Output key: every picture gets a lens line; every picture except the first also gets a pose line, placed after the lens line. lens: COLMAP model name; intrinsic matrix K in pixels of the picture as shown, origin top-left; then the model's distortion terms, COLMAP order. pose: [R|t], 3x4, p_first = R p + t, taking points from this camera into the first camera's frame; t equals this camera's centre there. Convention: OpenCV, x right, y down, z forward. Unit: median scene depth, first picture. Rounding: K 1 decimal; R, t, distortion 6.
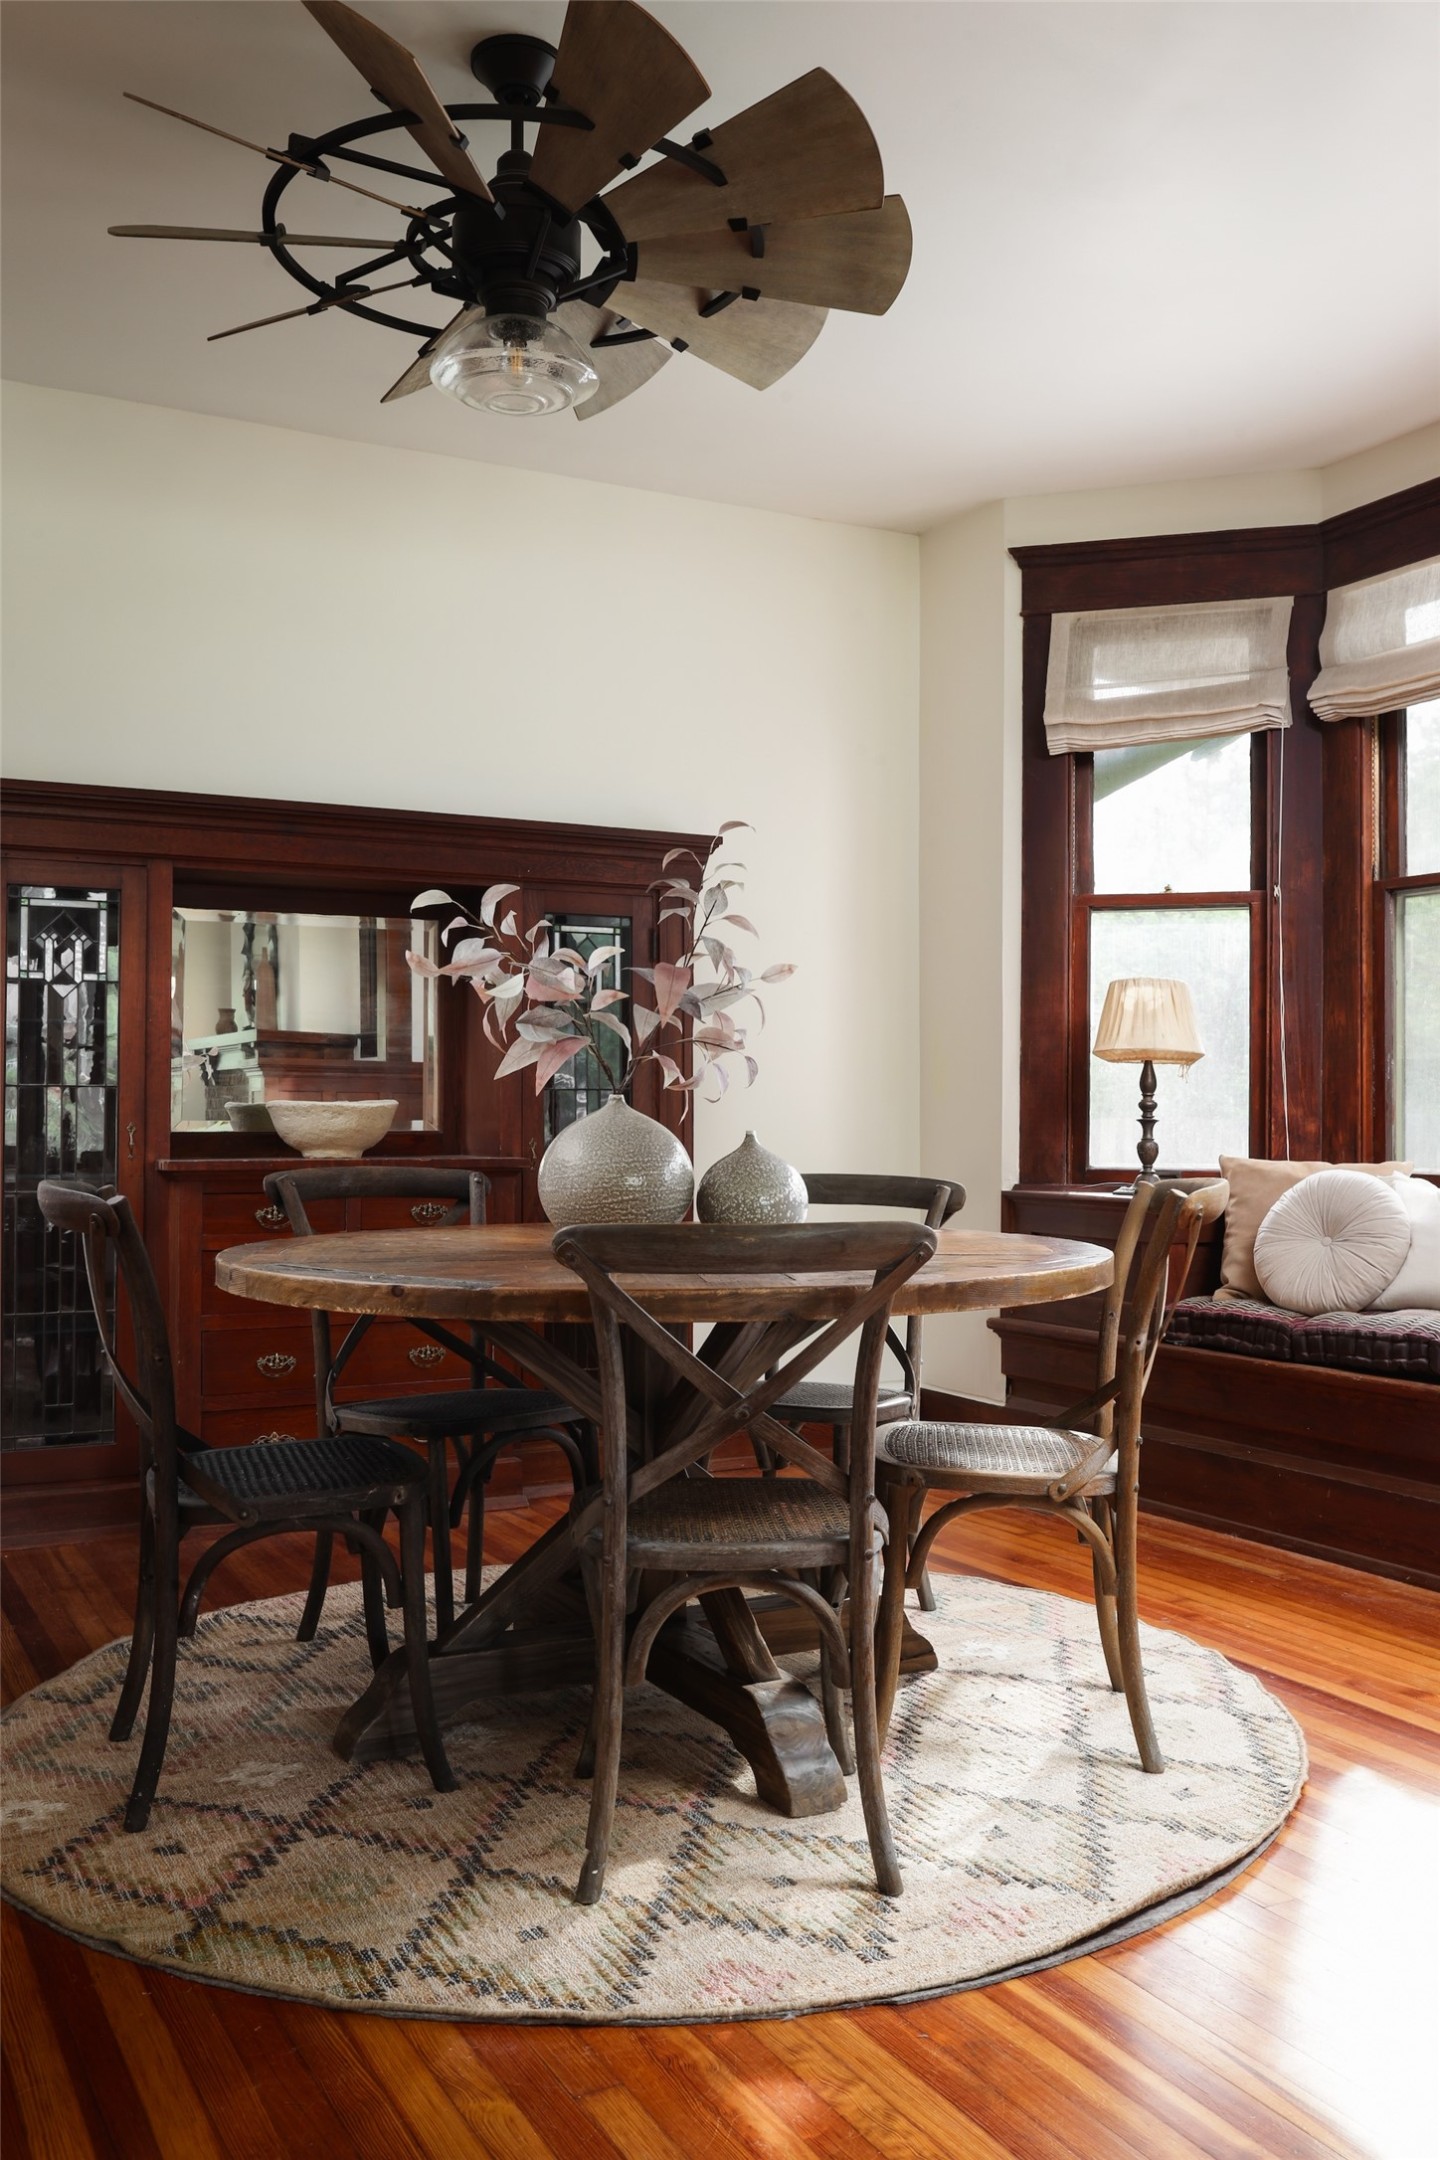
lens RADIAL K [[1837.8, 0, 720.0], [0, 1837.8, 1080.0], [0, 0, 1]] dist [-0.058698, 0.076870]
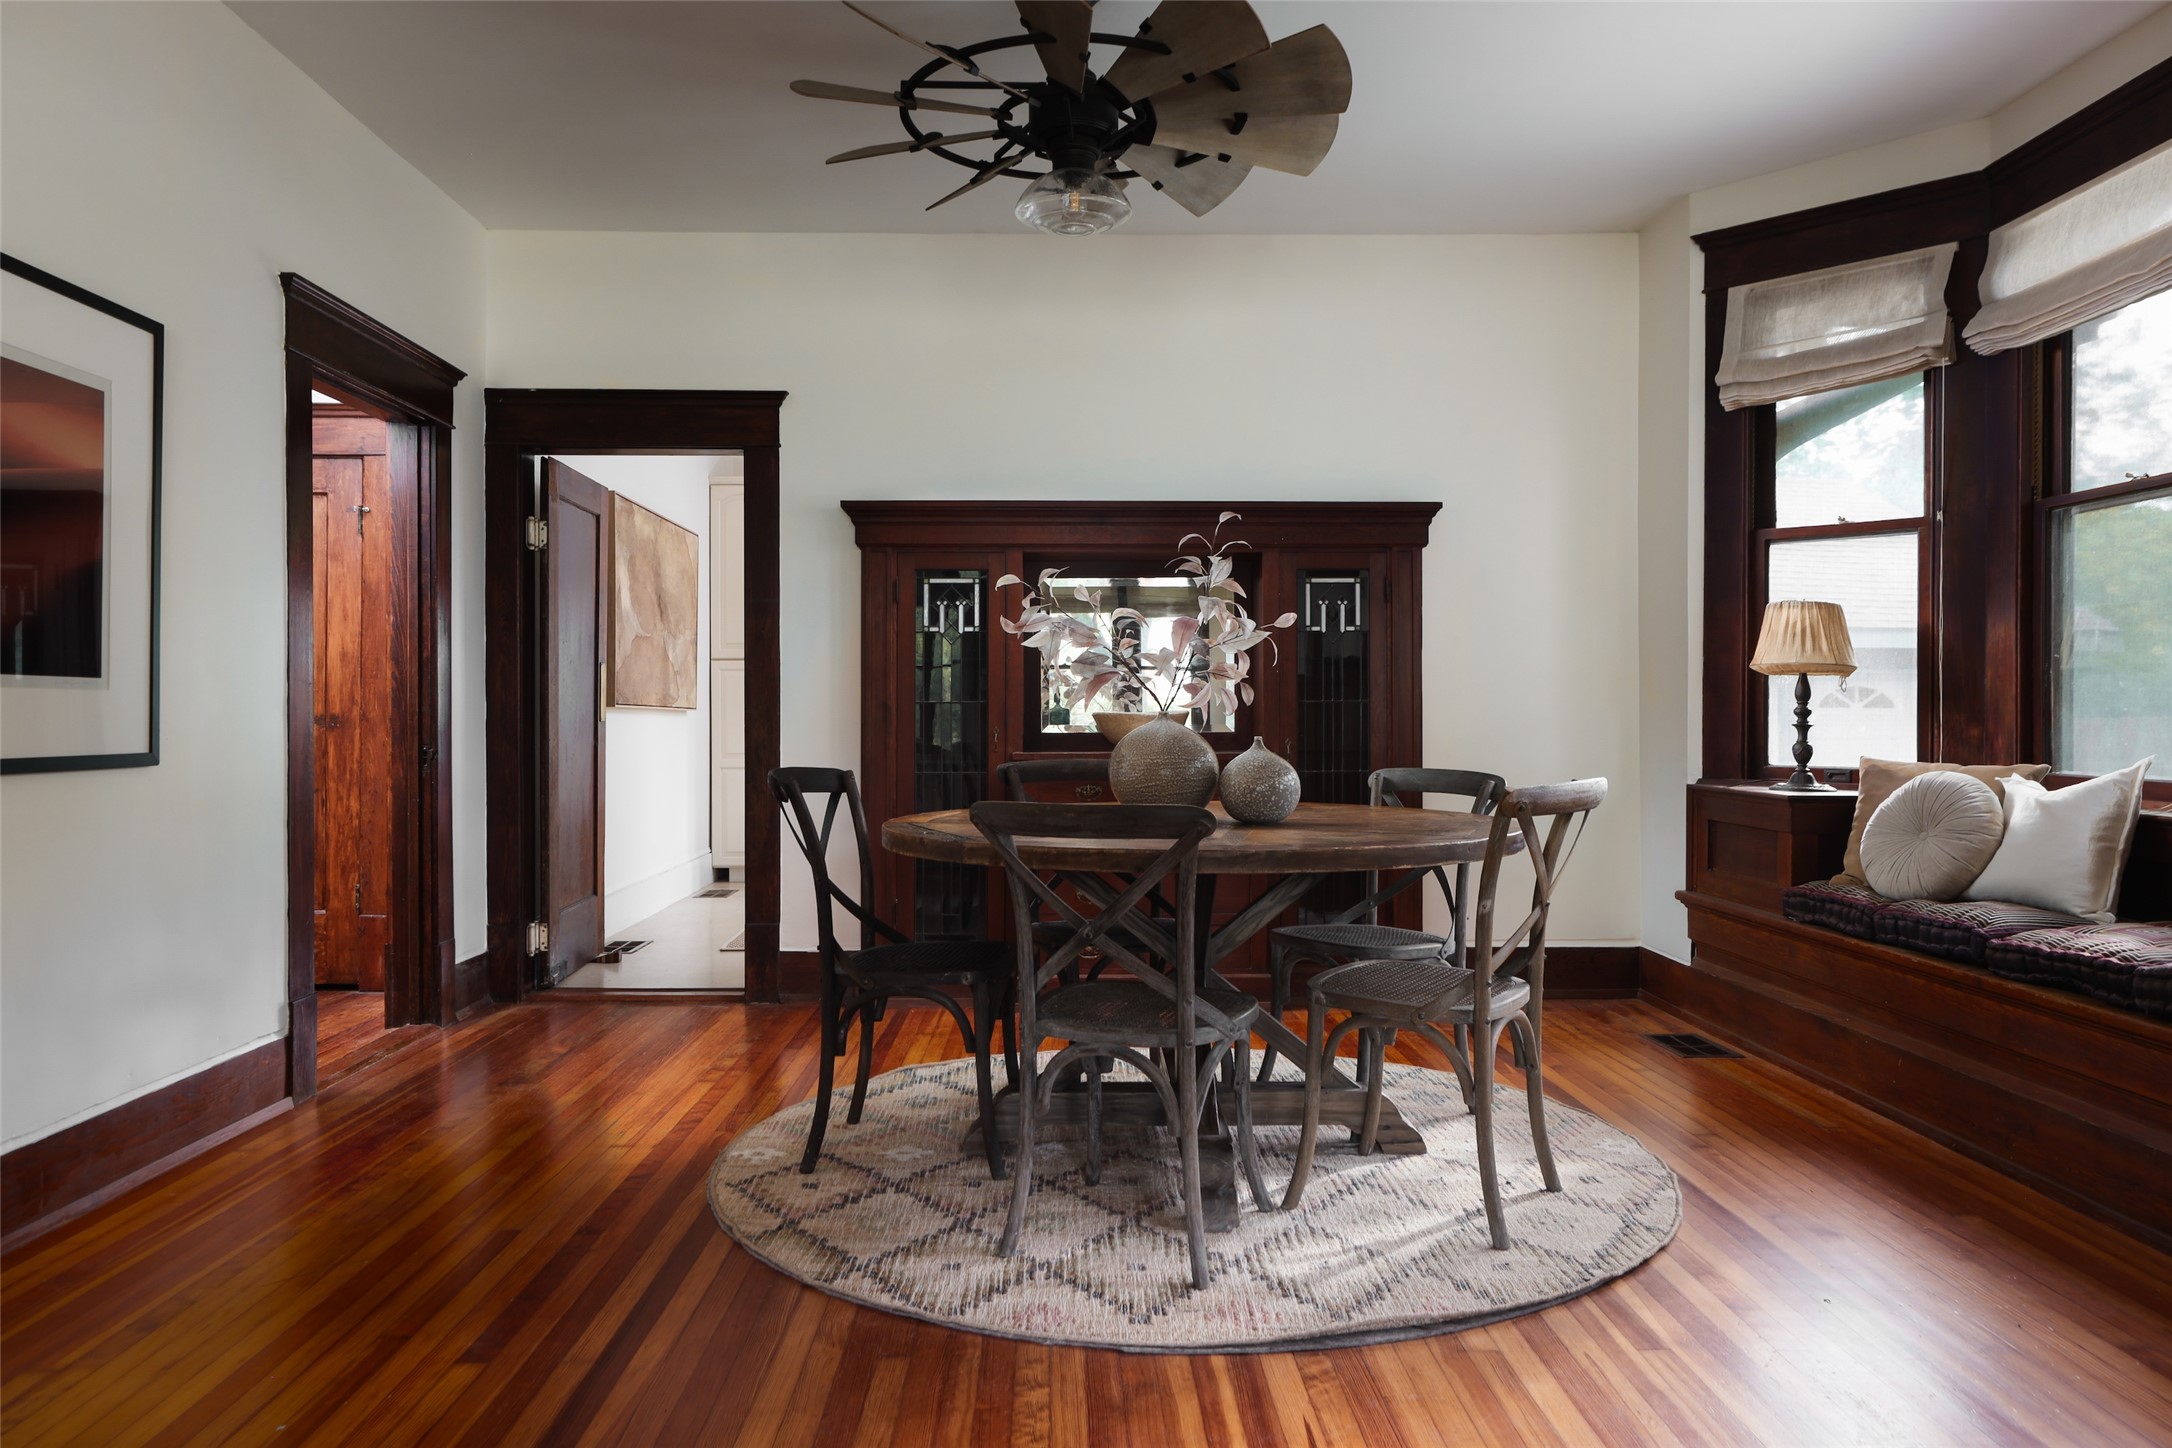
lens RADIAL K [[1444.5, 0, 1081.4], [0, 1444.5, 710.4], [0, 0, 1]] dist [0.001090, 0.003720]
pose [[0.889227, -0.004522, -0.457443, 0.271549], [0.012463, 0.999819, 0.014343, -0.006225], [0.457296, -0.018455, 0.889123, -0.008708]]
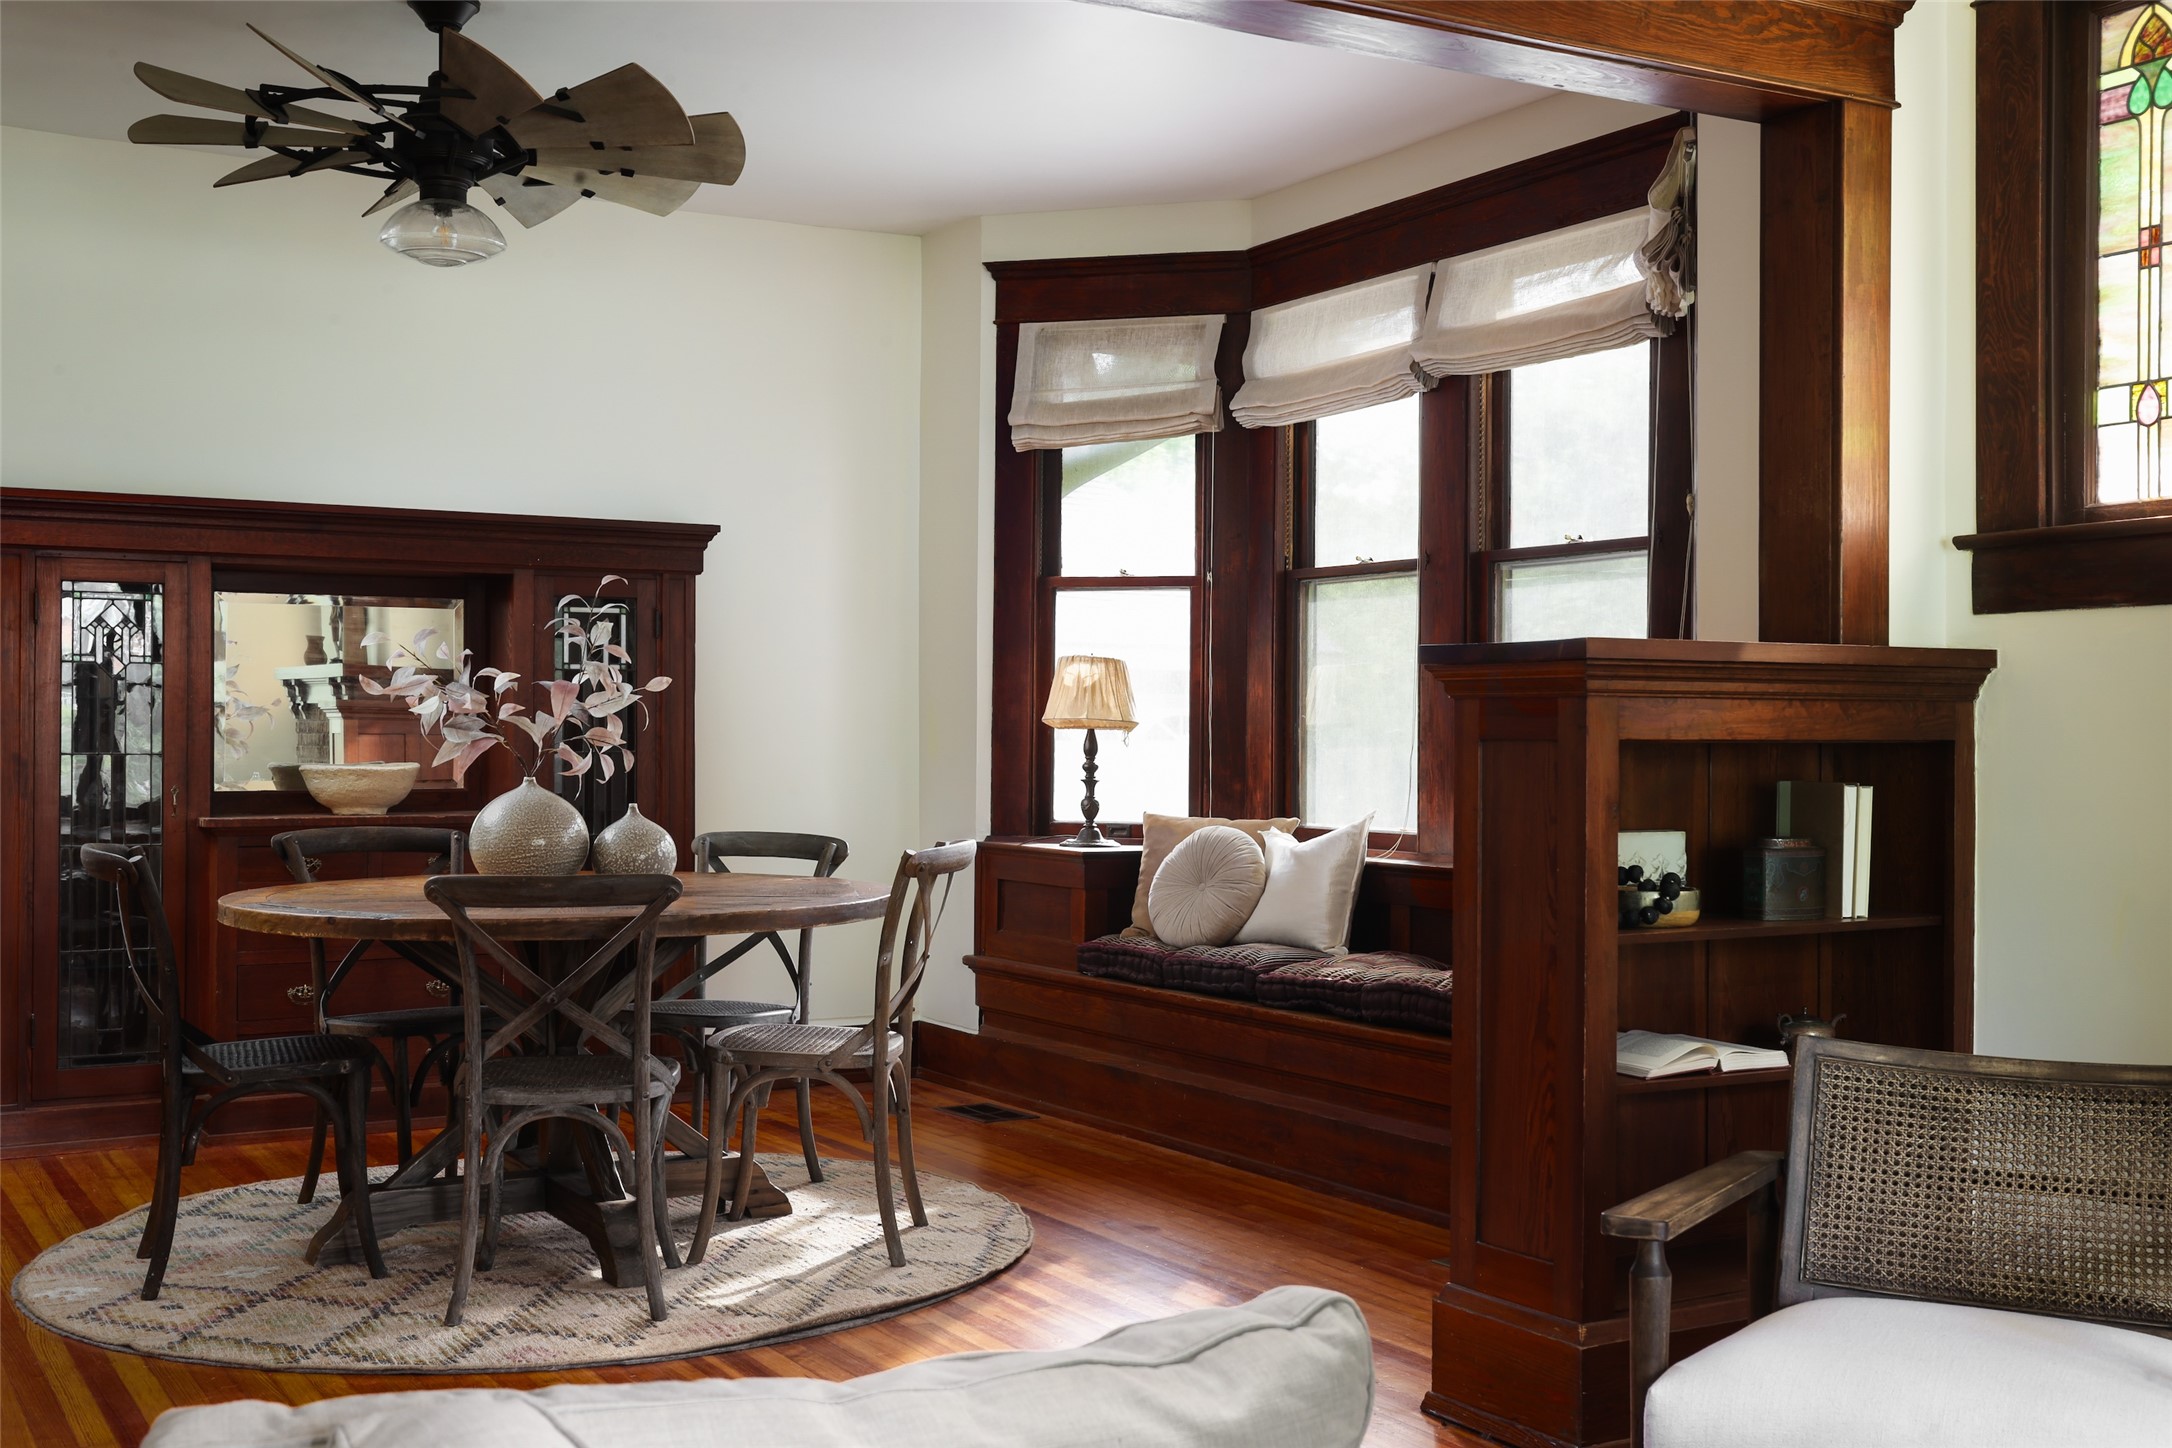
lens RADIAL K [[2315.5, 0, 1086.0], [0, 2315.5, 724.0], [0, 0, 1]] dist [-0.017608, 0.113955]
pose [[0.999268, 0.000927, 0.038256, 0.194429], [-0.001563, 0.999861, 0.016598, -0.040430], [-0.038235, -0.016645, 0.999130, -0.476108]]
